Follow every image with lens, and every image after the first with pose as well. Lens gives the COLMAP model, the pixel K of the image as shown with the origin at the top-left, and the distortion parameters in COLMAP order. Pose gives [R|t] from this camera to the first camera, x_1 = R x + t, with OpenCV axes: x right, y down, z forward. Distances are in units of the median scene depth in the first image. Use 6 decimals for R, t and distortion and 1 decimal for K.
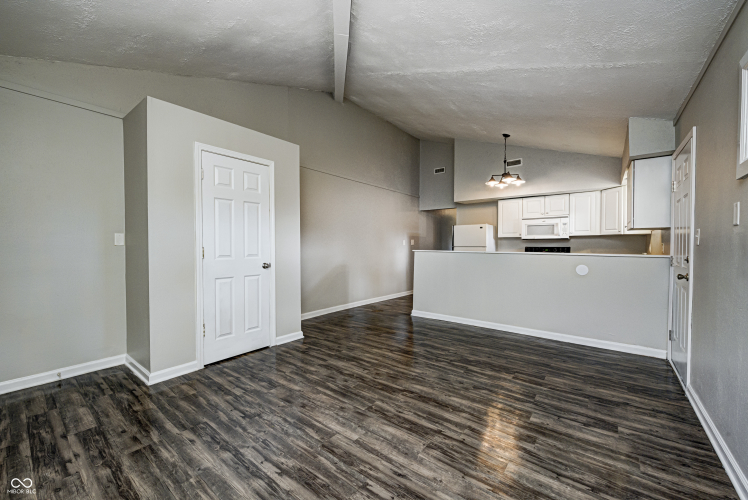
lens RADIAL K [[296.7, 0, 374.0], [0, 296.7, 250.0], [0, 0, 1]] dist [0.001566, -0.002704]
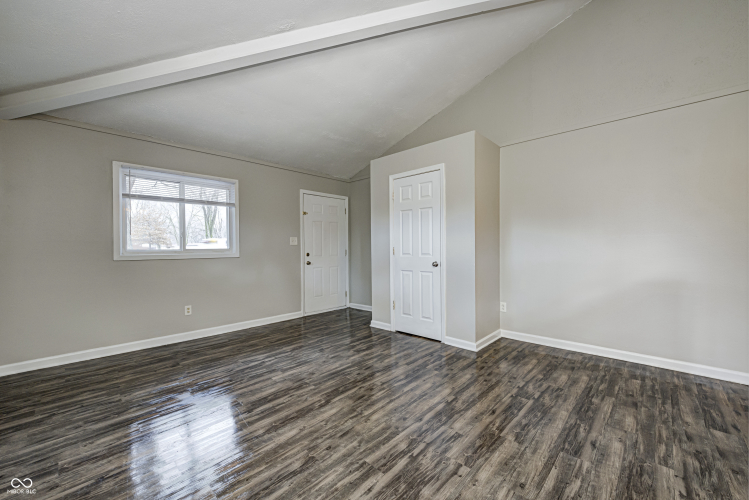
lens RADIAL K [[297.1, 0, 374.5], [0, 297.1, 250.0], [0, 0, 1]] dist [0.001566, -0.002704]
pose [[-0.098625, 0.010246, -0.995072, 0.905979], [-0.004866, 0.999930, 0.010778, -0.010253], [0.995113, 0.005905, -0.098568, 1.109616]]
